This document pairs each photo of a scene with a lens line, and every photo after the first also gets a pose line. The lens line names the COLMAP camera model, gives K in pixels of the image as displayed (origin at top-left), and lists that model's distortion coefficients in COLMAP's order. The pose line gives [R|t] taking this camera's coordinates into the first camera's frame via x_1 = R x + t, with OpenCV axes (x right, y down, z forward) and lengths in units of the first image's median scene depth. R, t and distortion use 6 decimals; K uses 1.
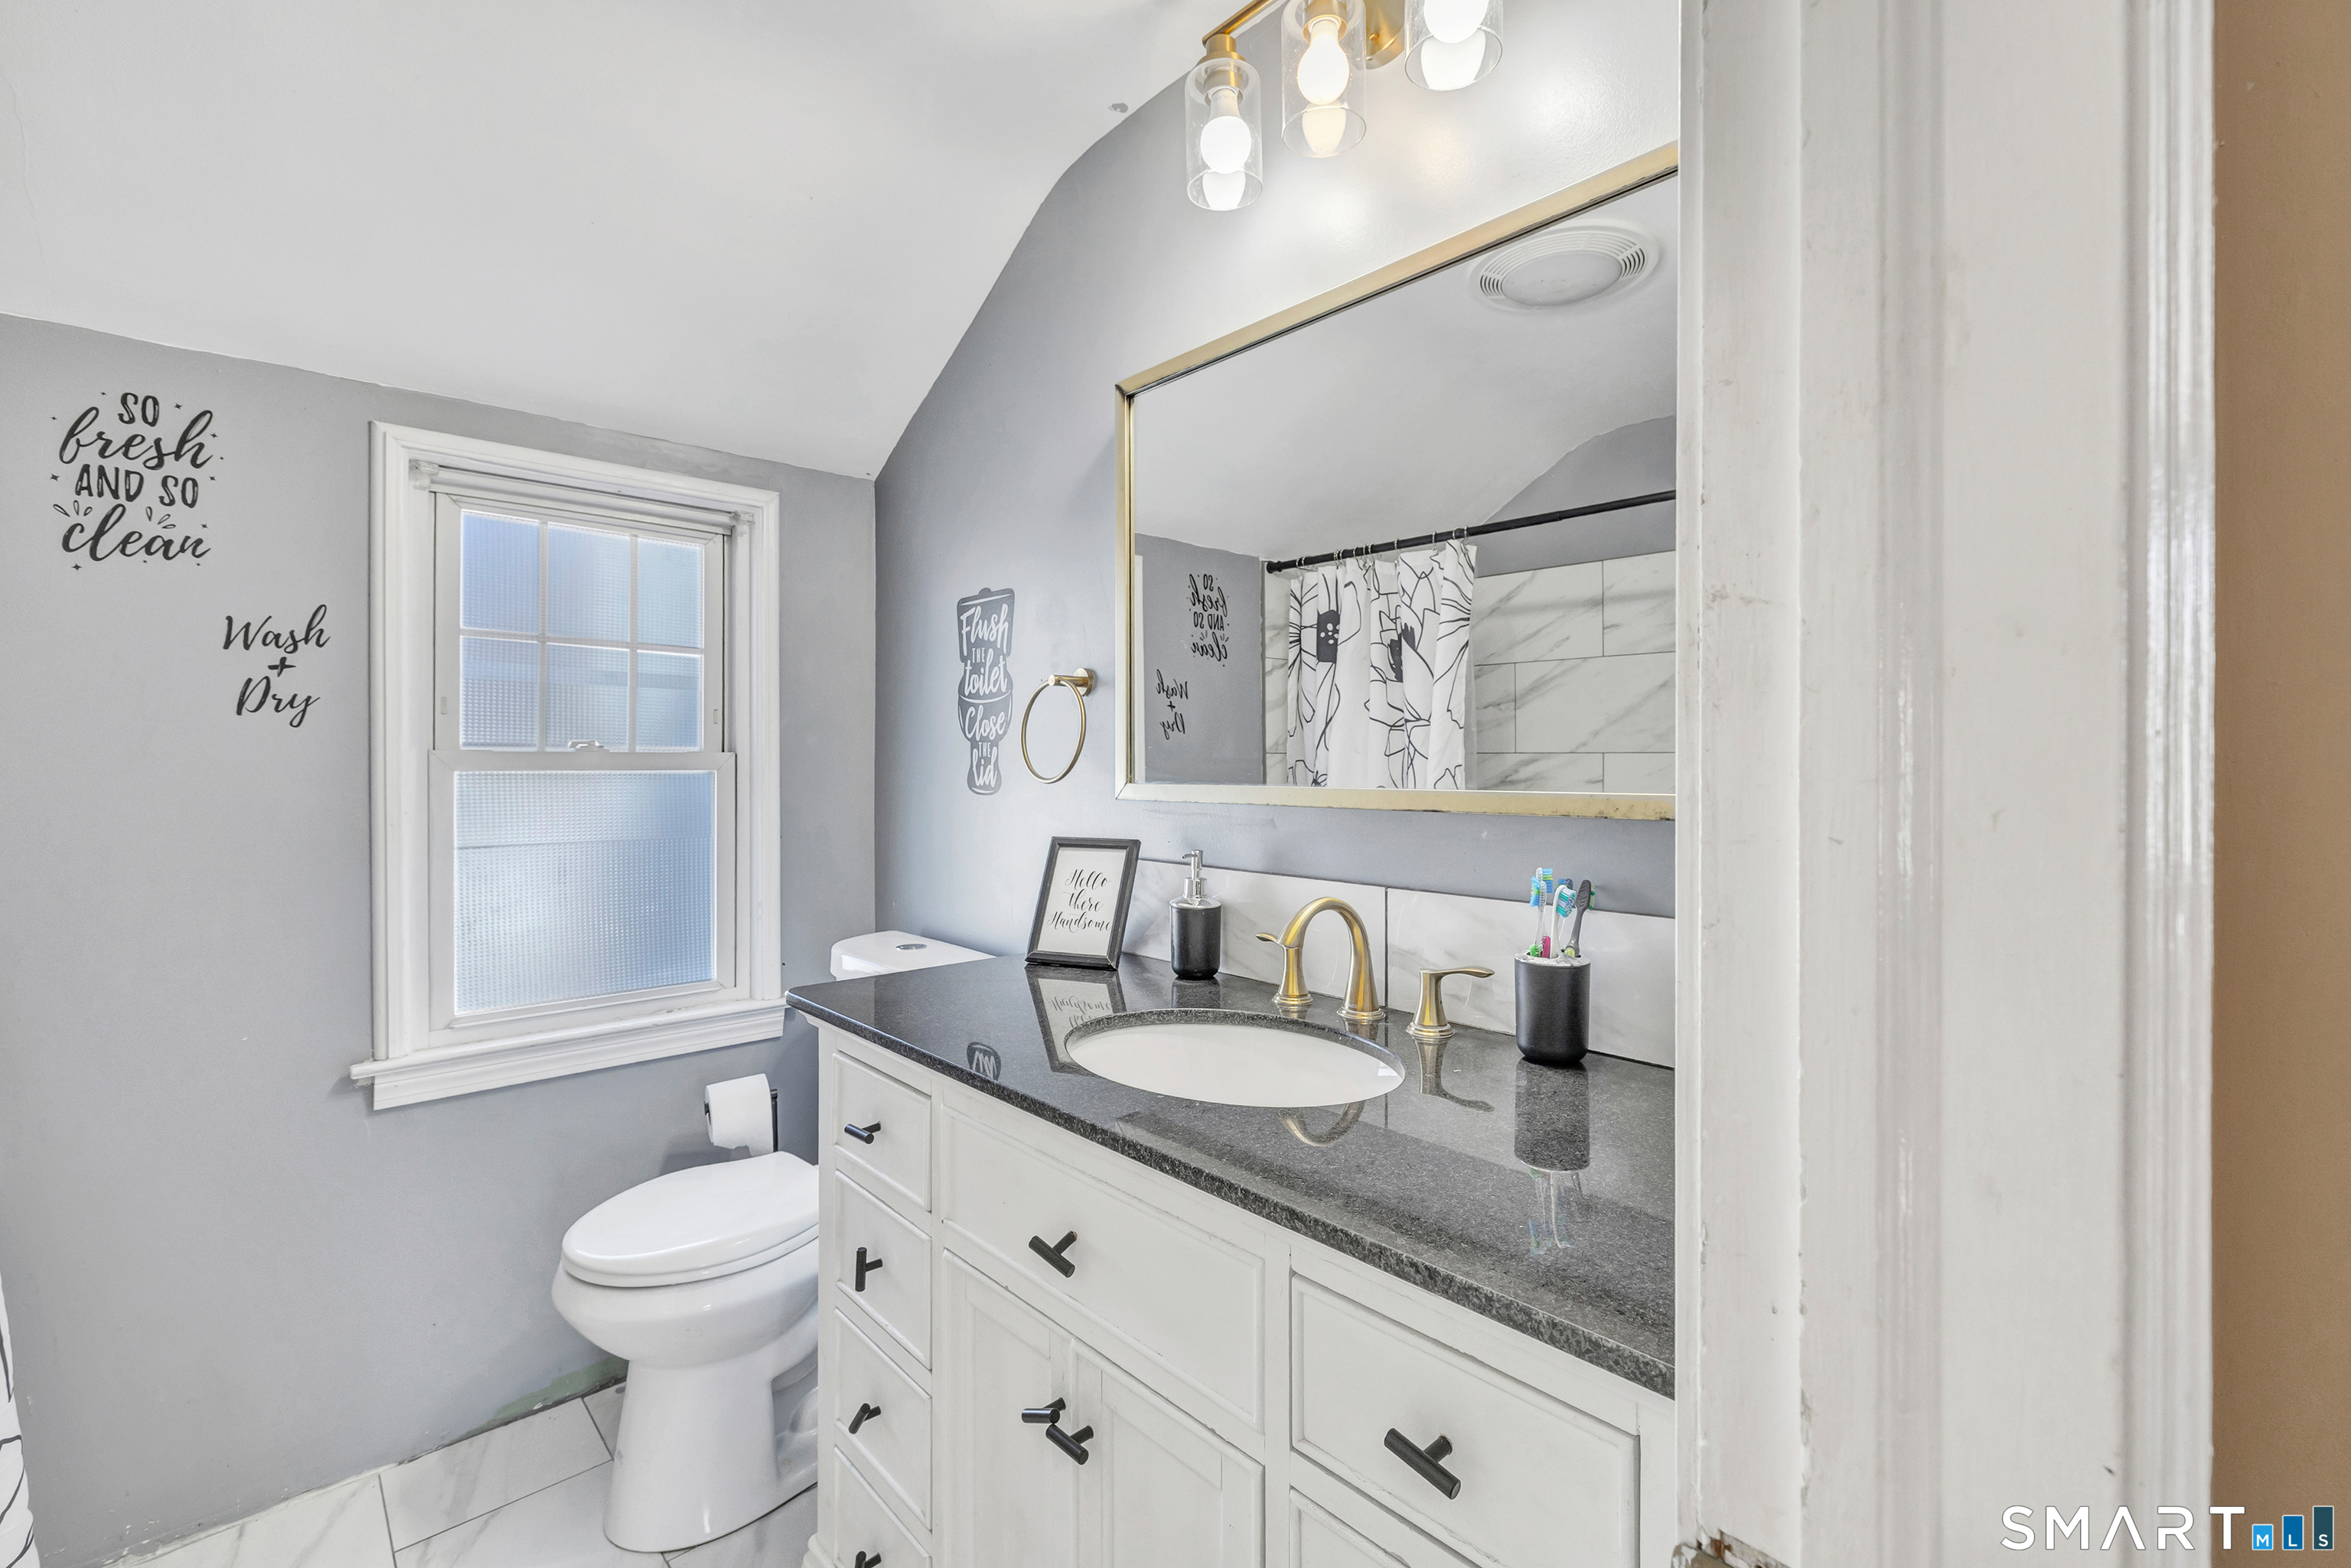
lens RADIAL K [[993.5, 0, 1168.4], [0, 993.5, 769.9], [0, 0, 1]] dist [0.002000, -0.005178]
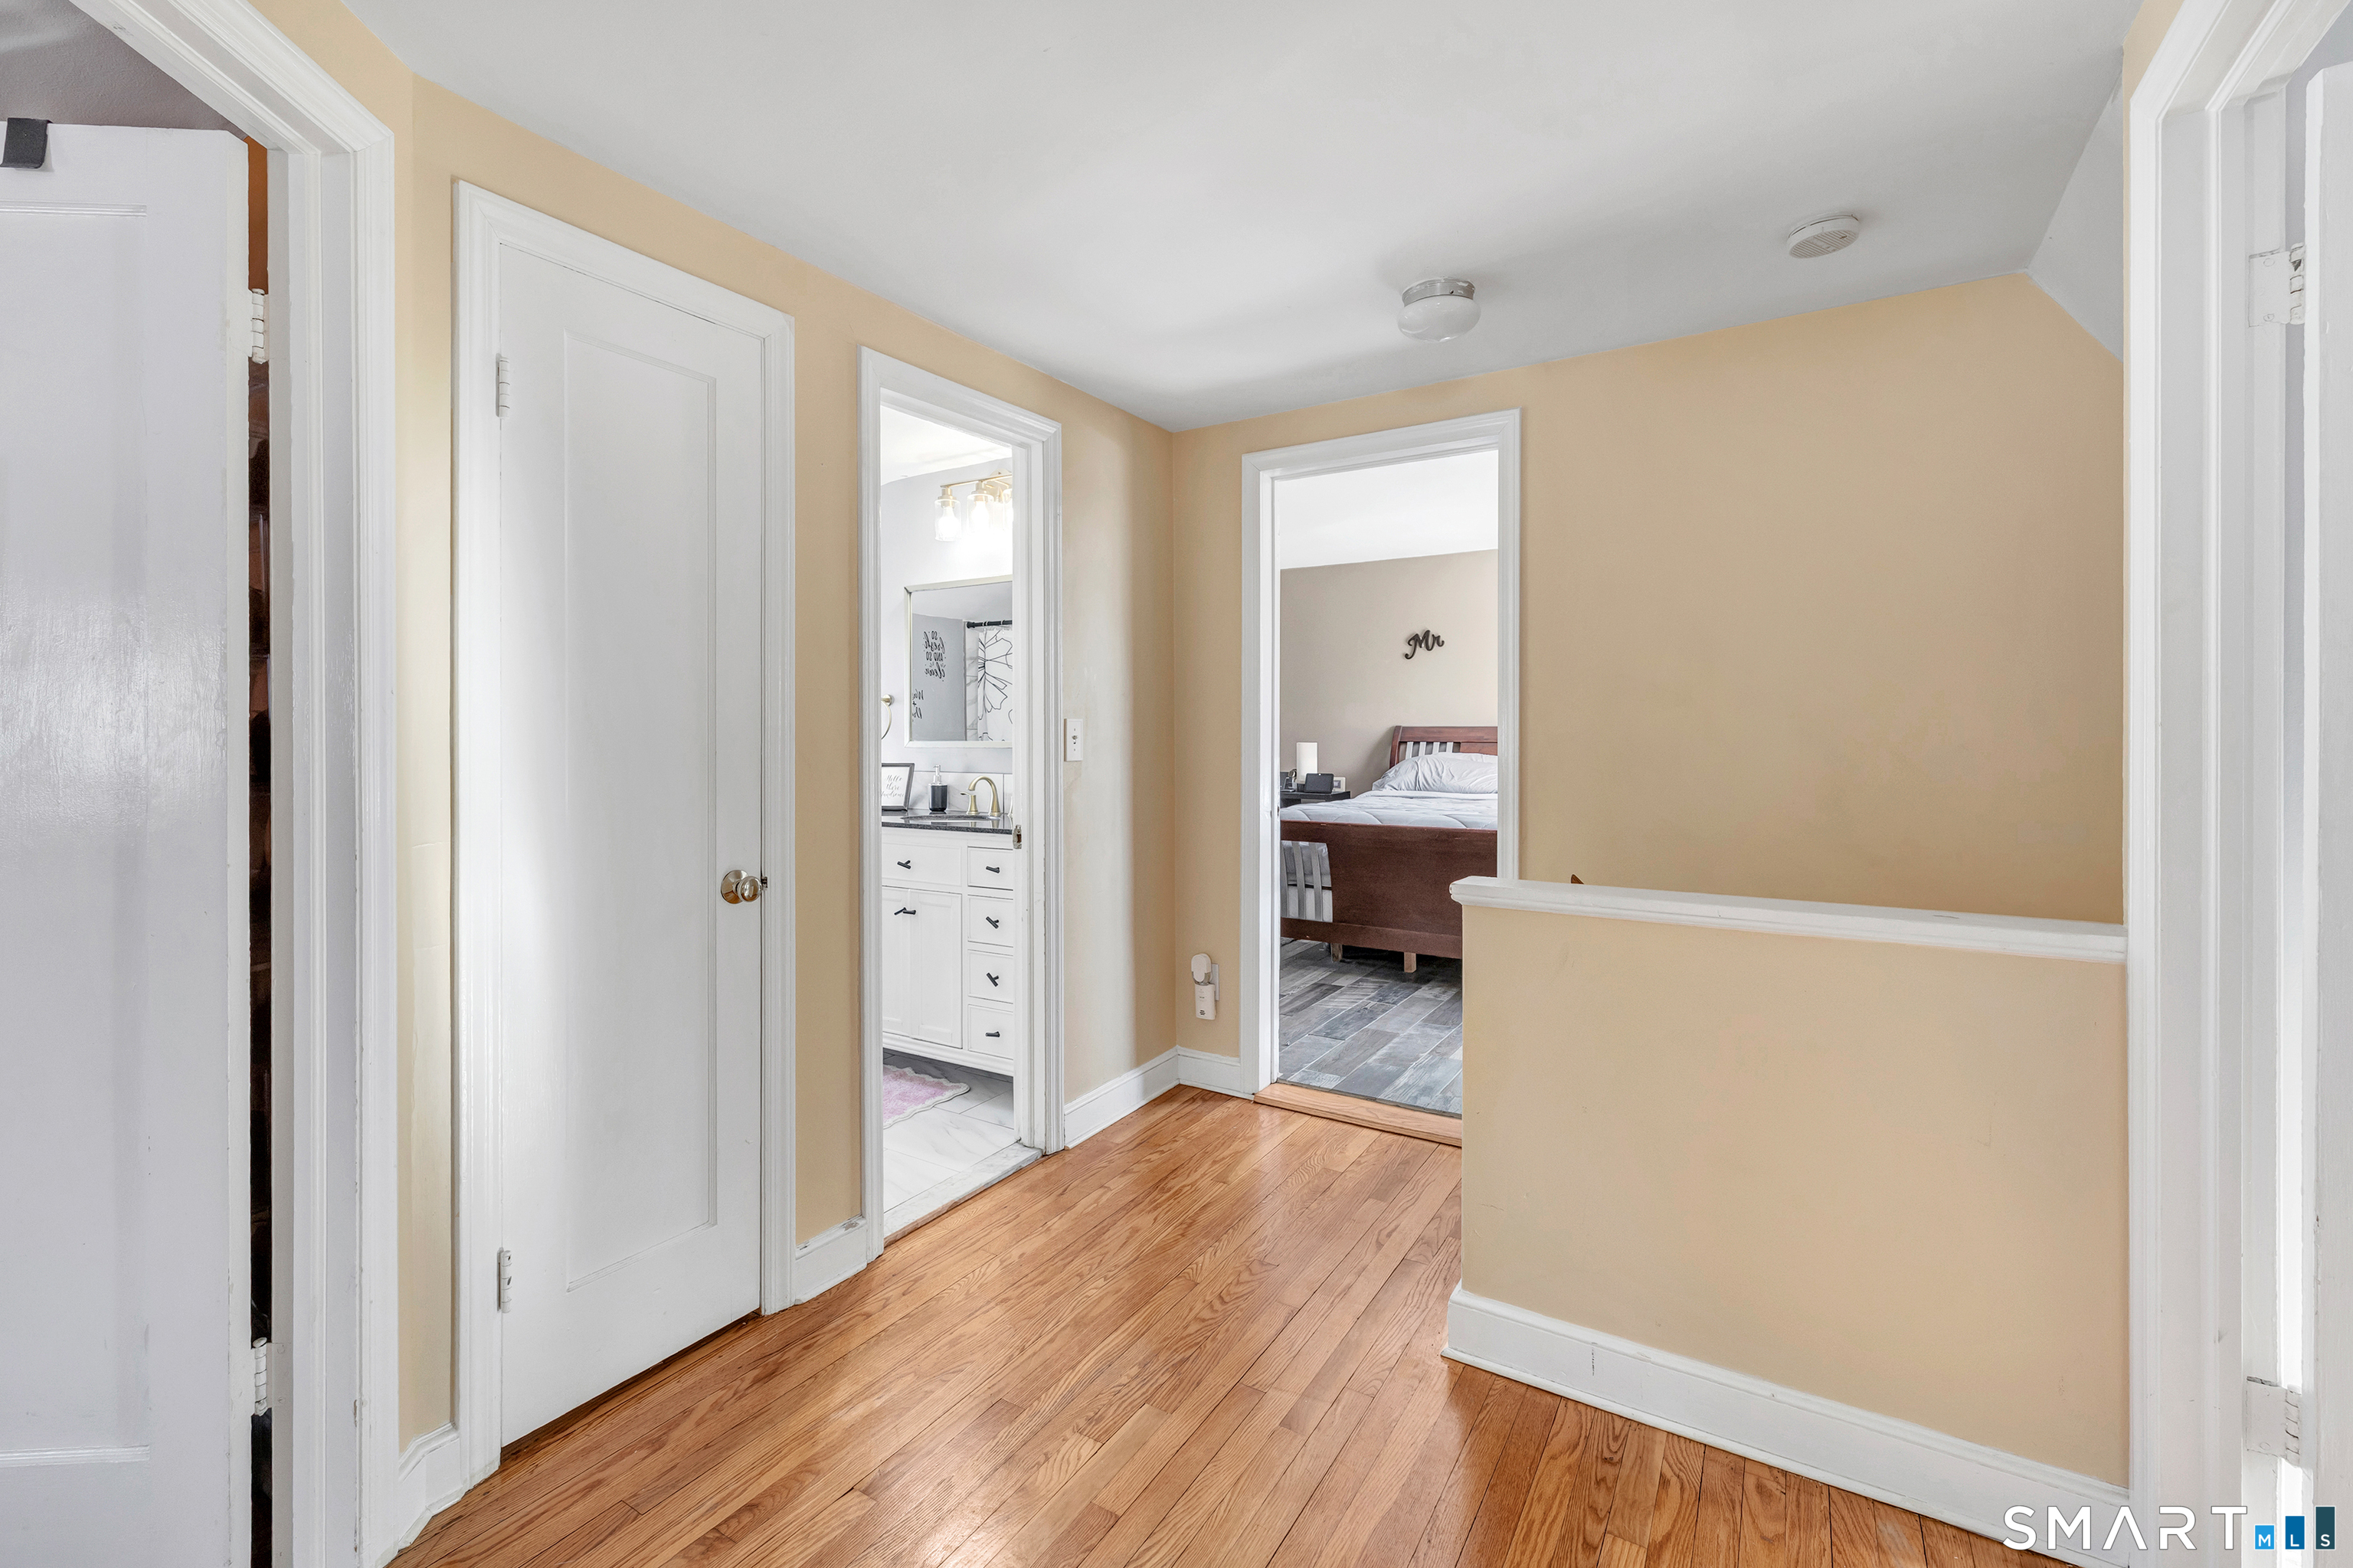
lens RADIAL K [[1027.5, 0, 1141.7], [0, 1027.5, 737.0], [0, 0, 1]] dist [0.000299, -0.000019]
pose [[0.966590, -0.005271, 0.256271, -0.141471], [0.006485, 0.999971, -0.003894, 0.016720], [-0.256244, 0.005426, 0.966597, -1.720887]]
